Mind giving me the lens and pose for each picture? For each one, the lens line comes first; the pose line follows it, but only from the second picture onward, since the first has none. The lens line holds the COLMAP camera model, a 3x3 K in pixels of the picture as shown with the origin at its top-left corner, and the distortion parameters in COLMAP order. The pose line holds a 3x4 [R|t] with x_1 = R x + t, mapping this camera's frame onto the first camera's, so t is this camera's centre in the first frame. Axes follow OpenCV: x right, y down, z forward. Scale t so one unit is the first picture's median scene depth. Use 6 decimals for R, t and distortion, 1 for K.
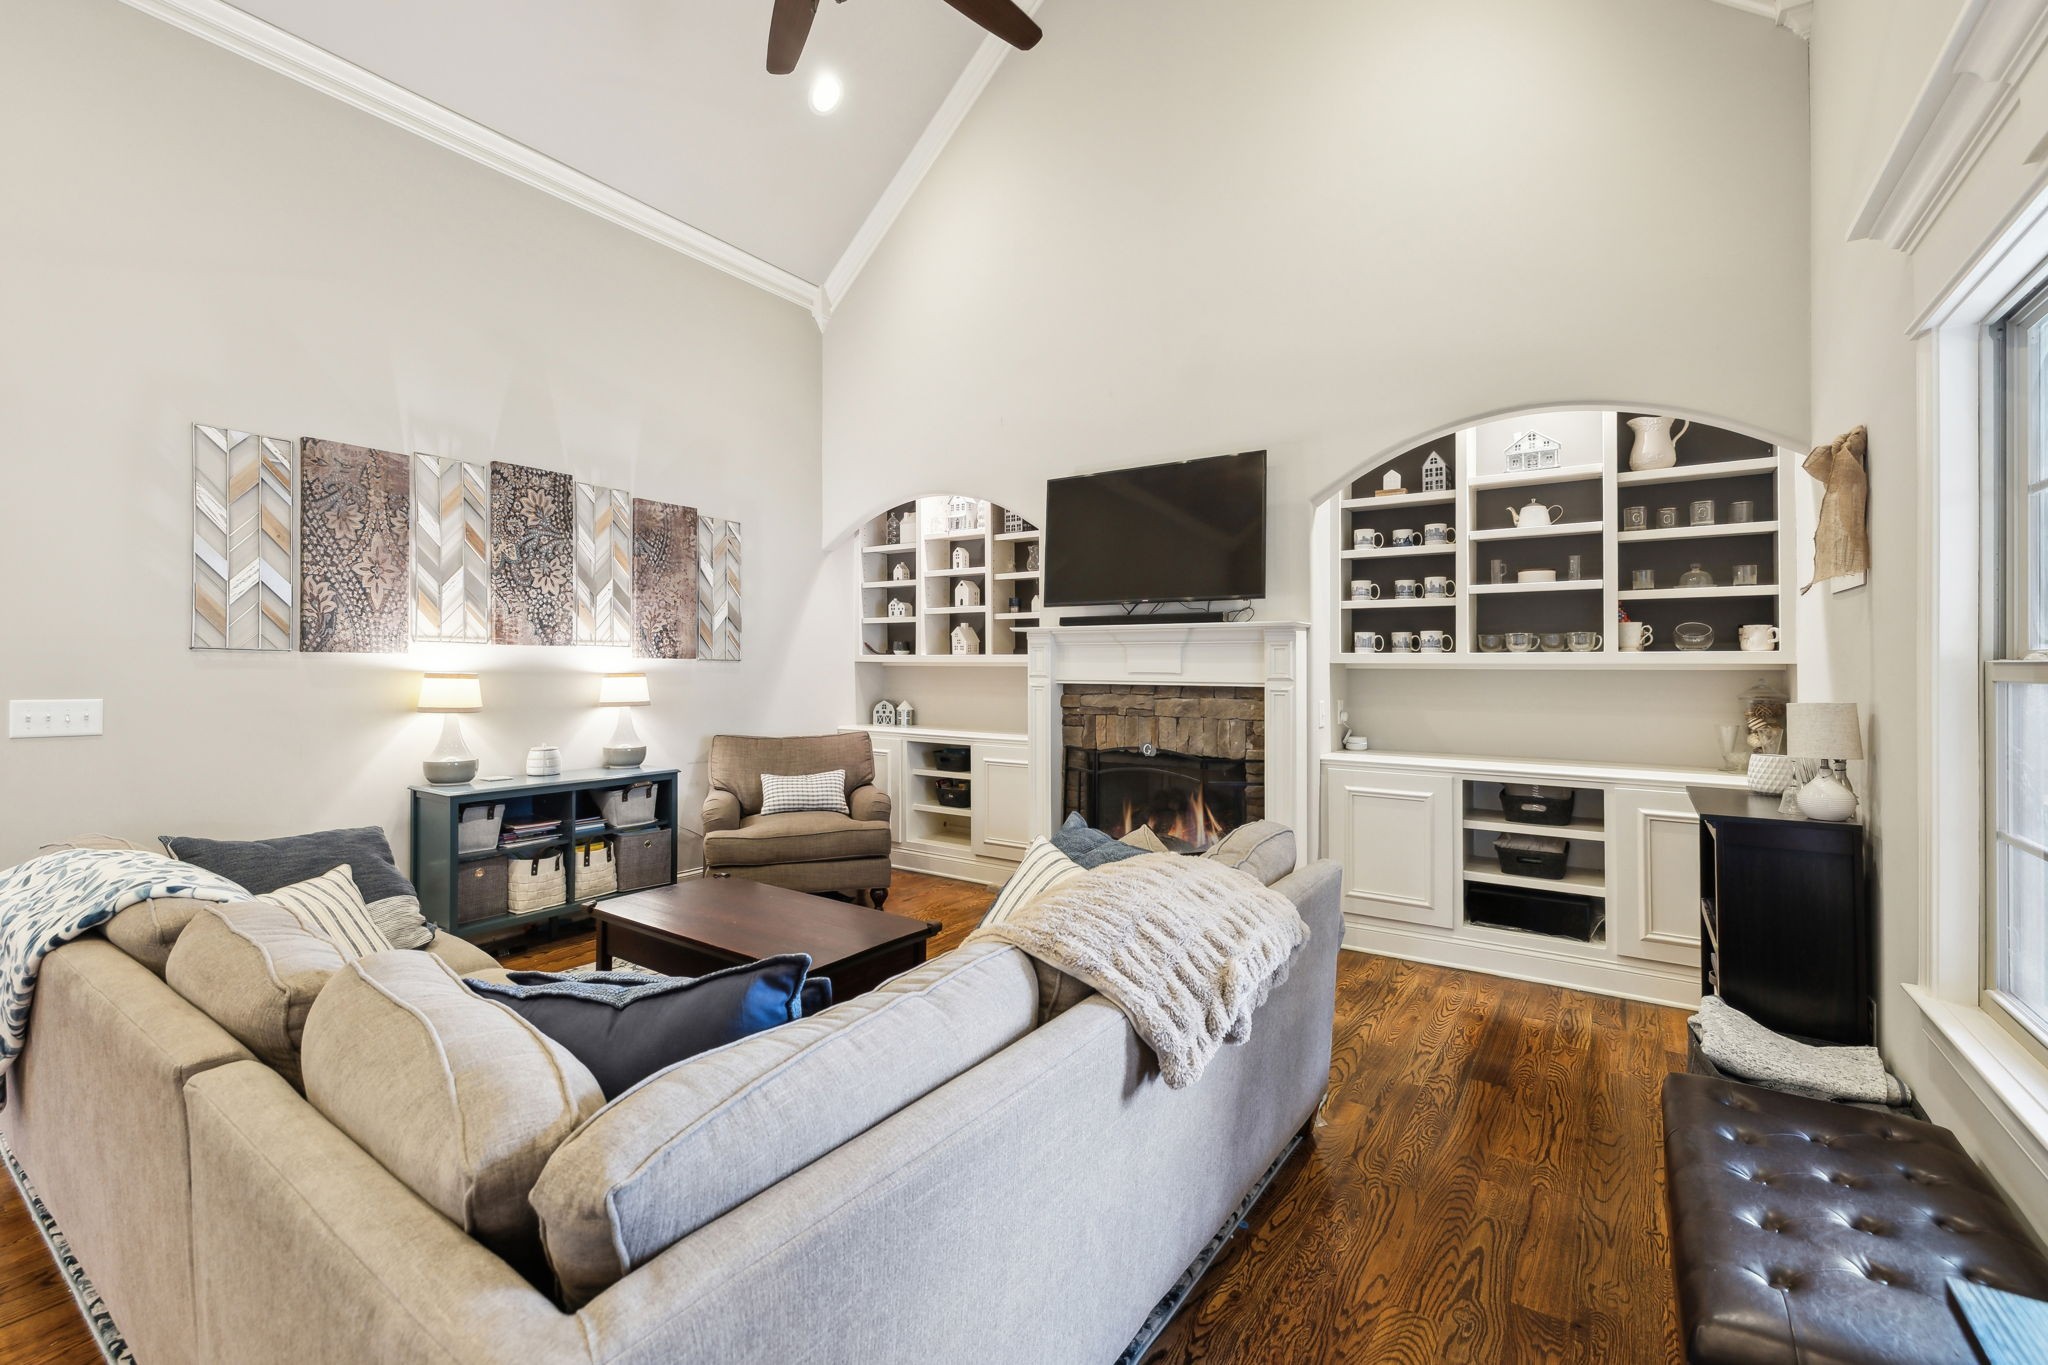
lens RADIAL K [[874.5, 0, 1025.5], [0, 874.5, 660.7], [0, 0, 1]] dist [-0.000803, -0.000015]
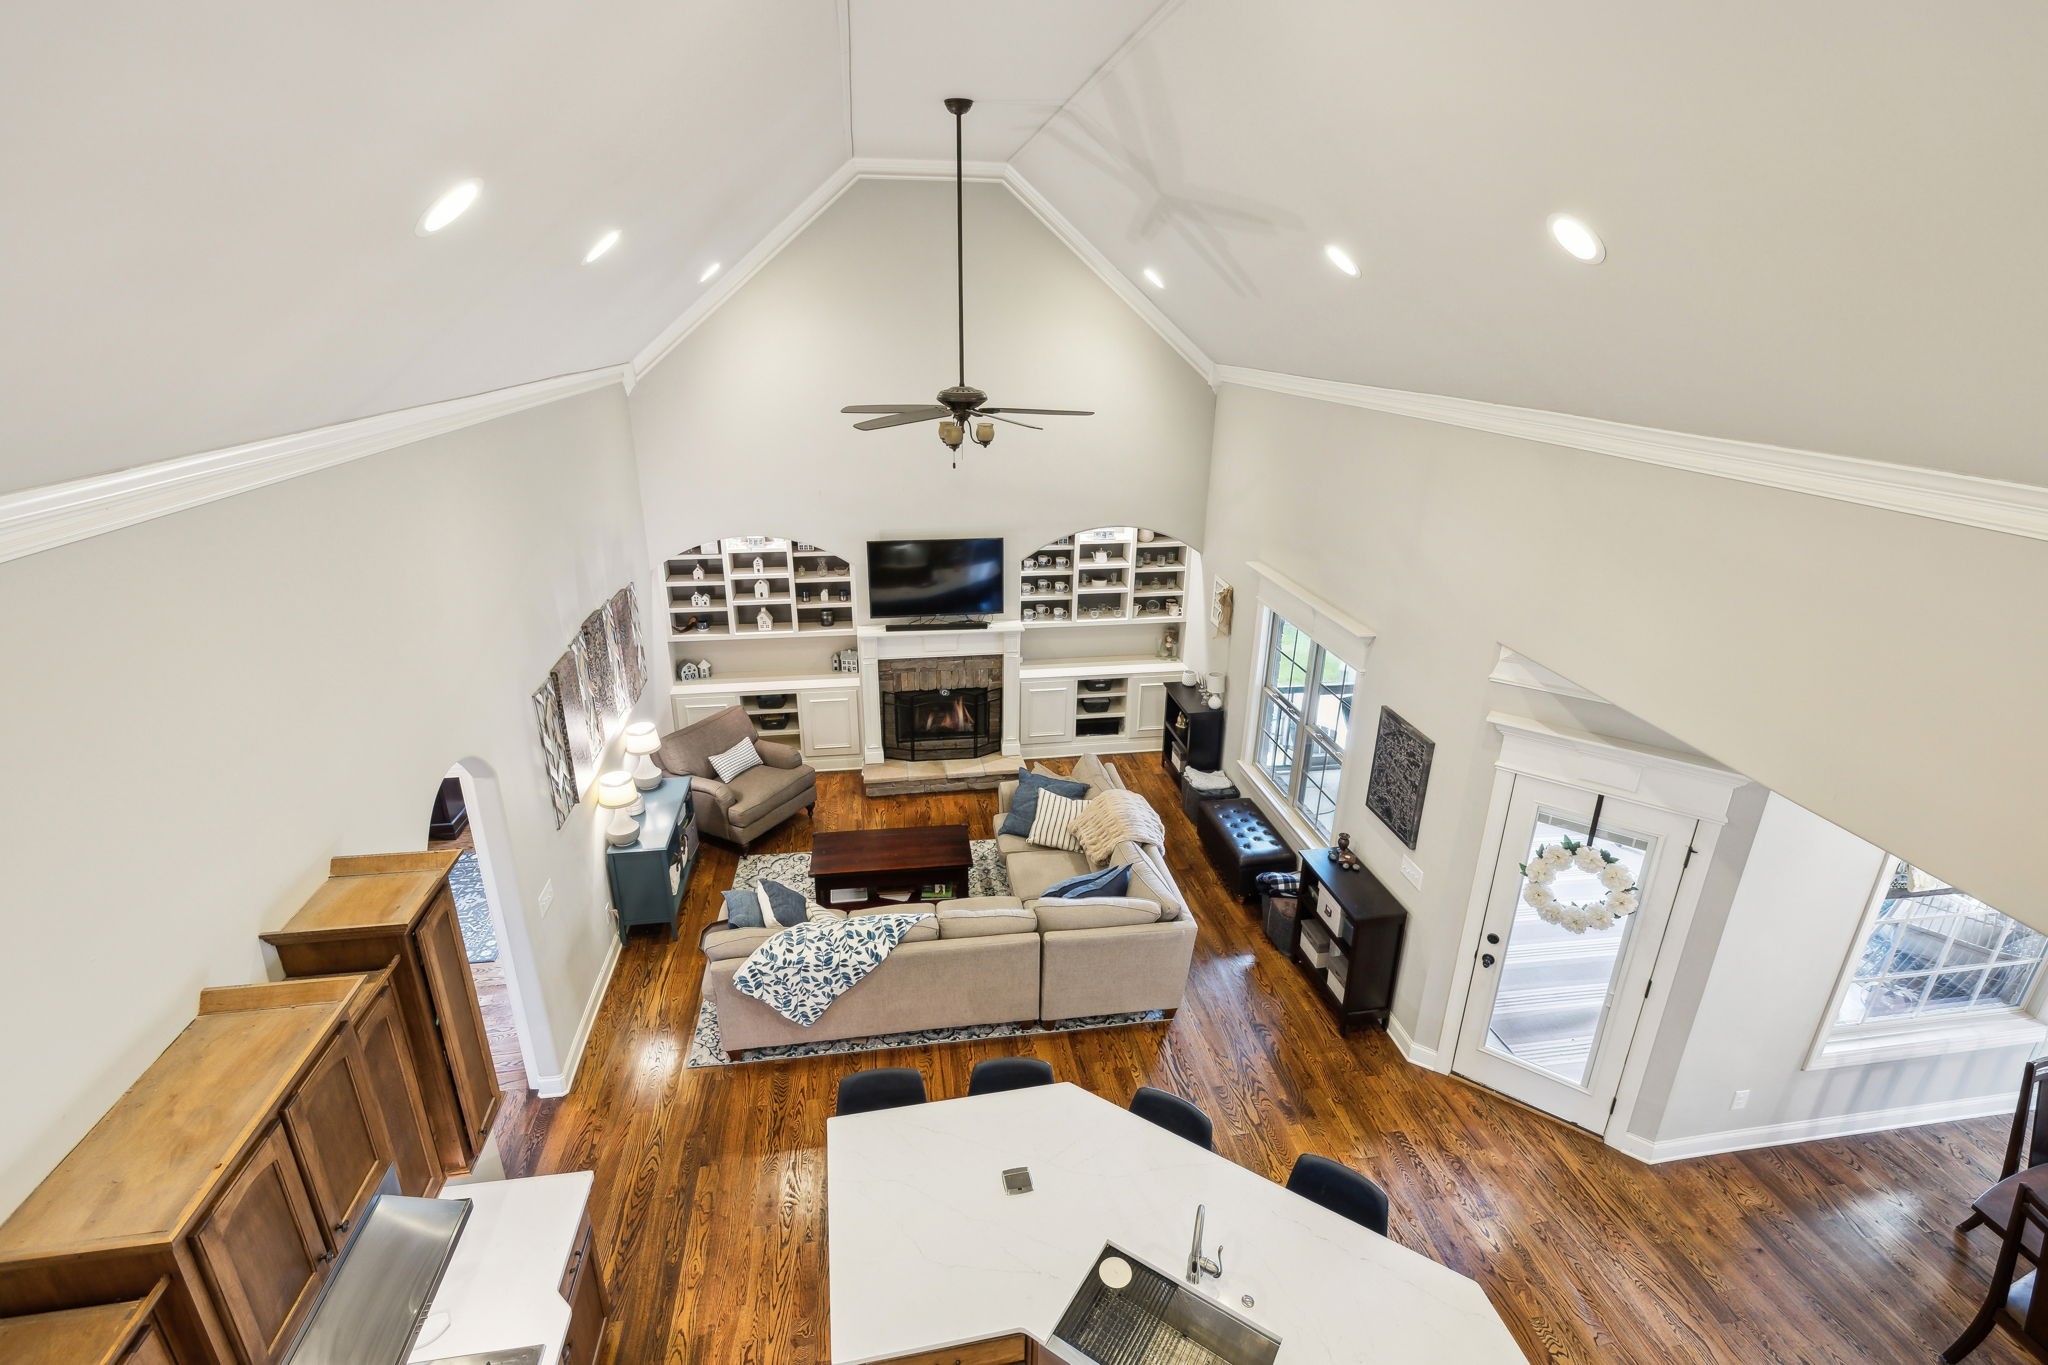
lens RADIAL K [[949.3, 0, 1030.3], [0, 949.3, 678.9], [0, 0, 1]] dist [0.005564, 0.000600]
pose [[0.723522, -0.242002, 0.646491, -1.083362], [-0.017713, 0.929718, 0.367845, -0.709184], [-0.690074, -0.277595, 0.668385, -0.510363]]
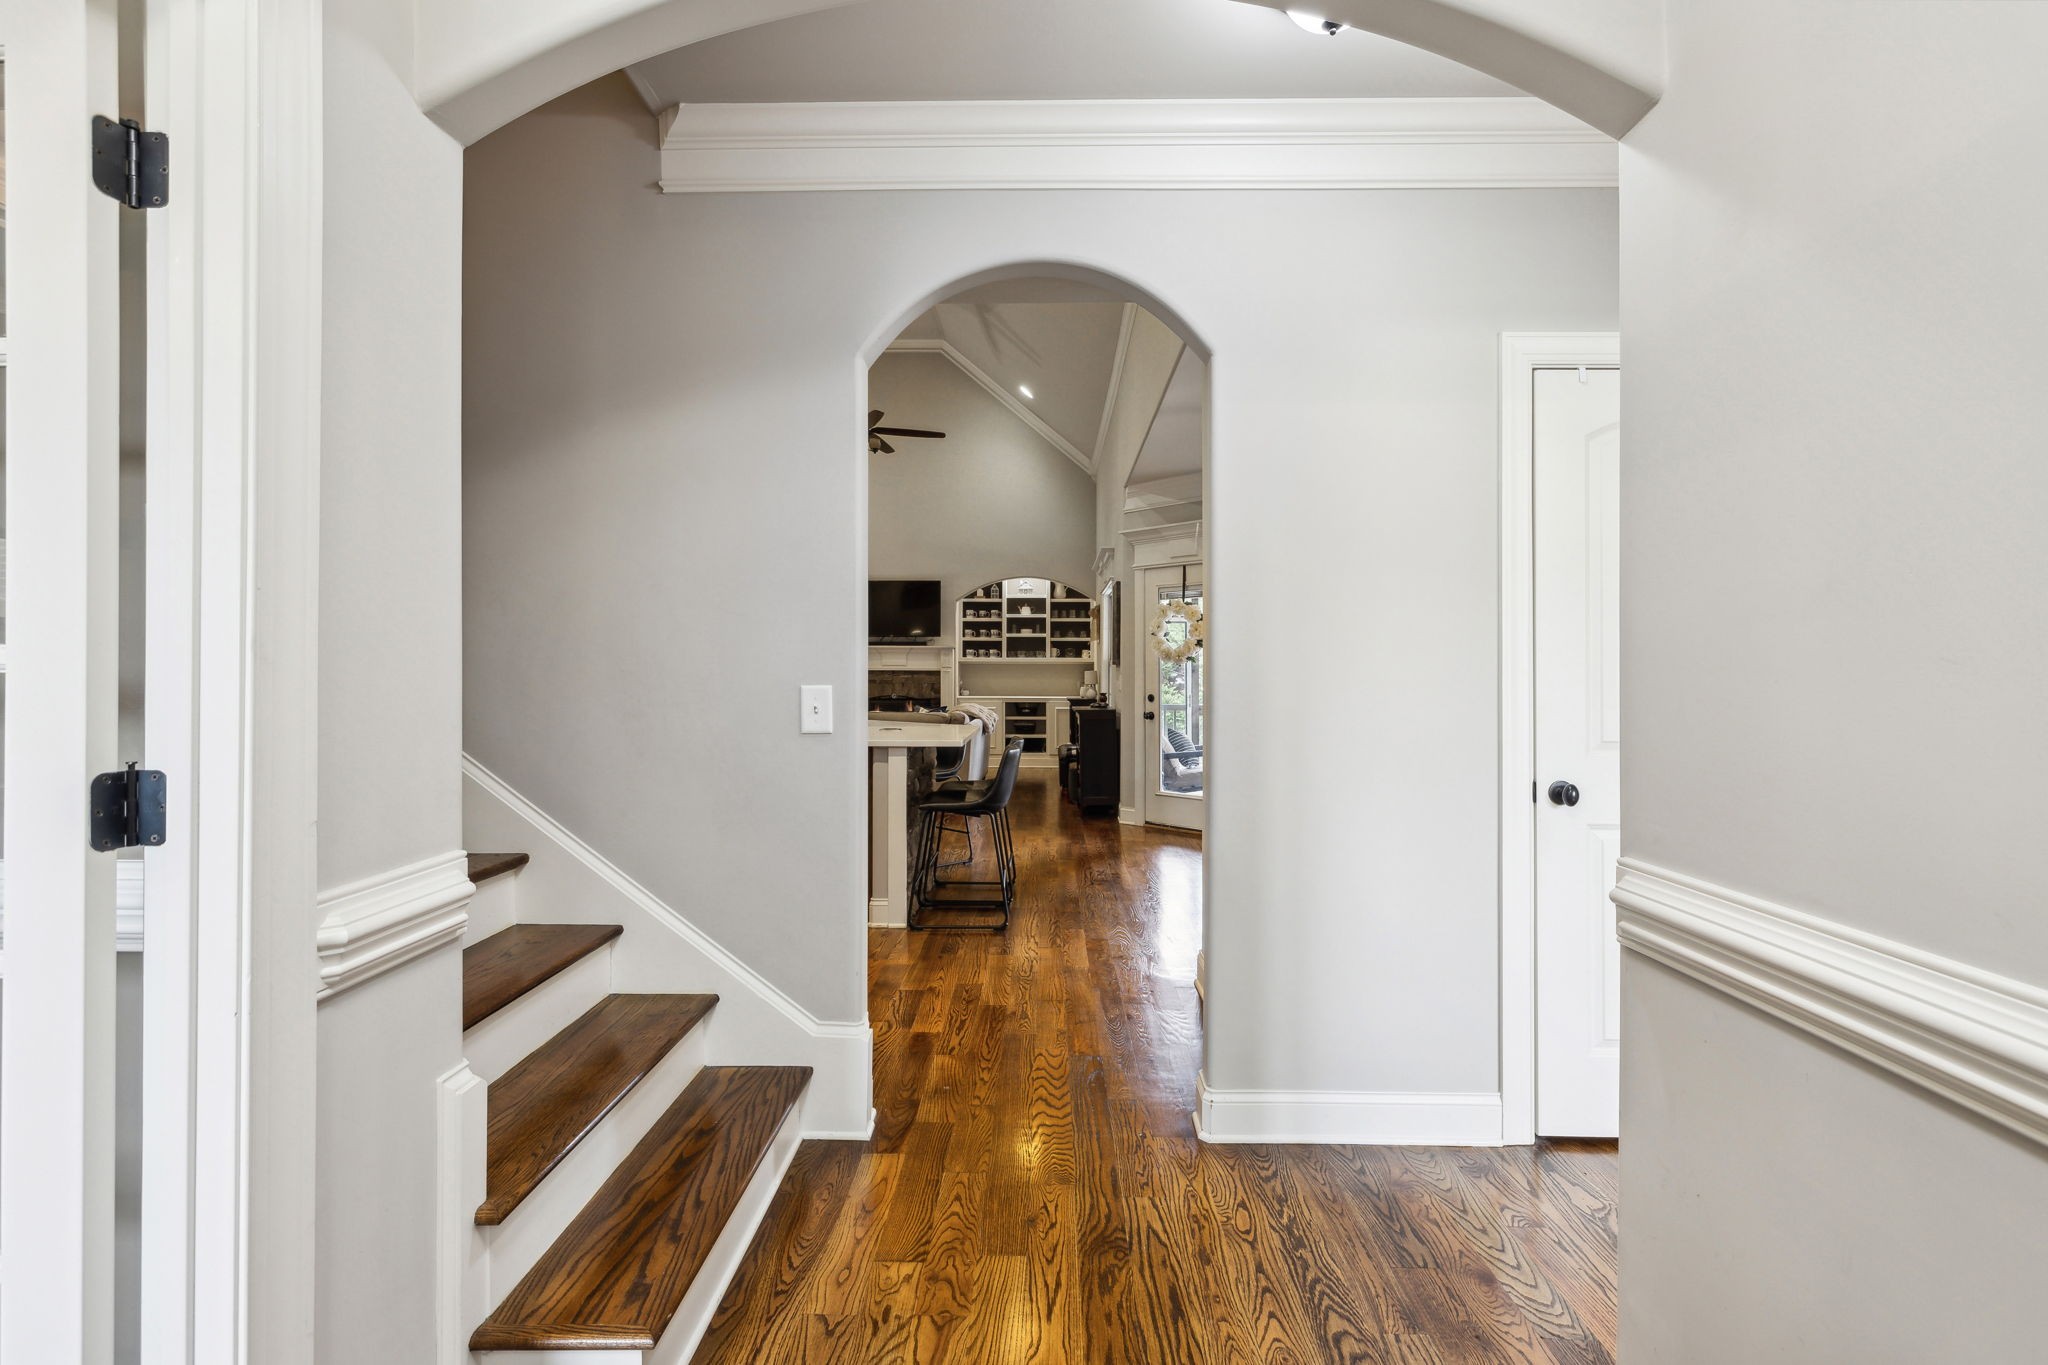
lens RADIAL K [[984.2, 0, 1025.1], [0, 984.2, 676.4], [0, 0, 1]] dist [-0.002439, 0.000051]
pose [[0.840847, -0.005575, 0.541244, -1.105490], [-0.003166, 0.999879, 0.015218, 0.002464], [-0.541264, -0.014509, 0.840728, -1.622258]]
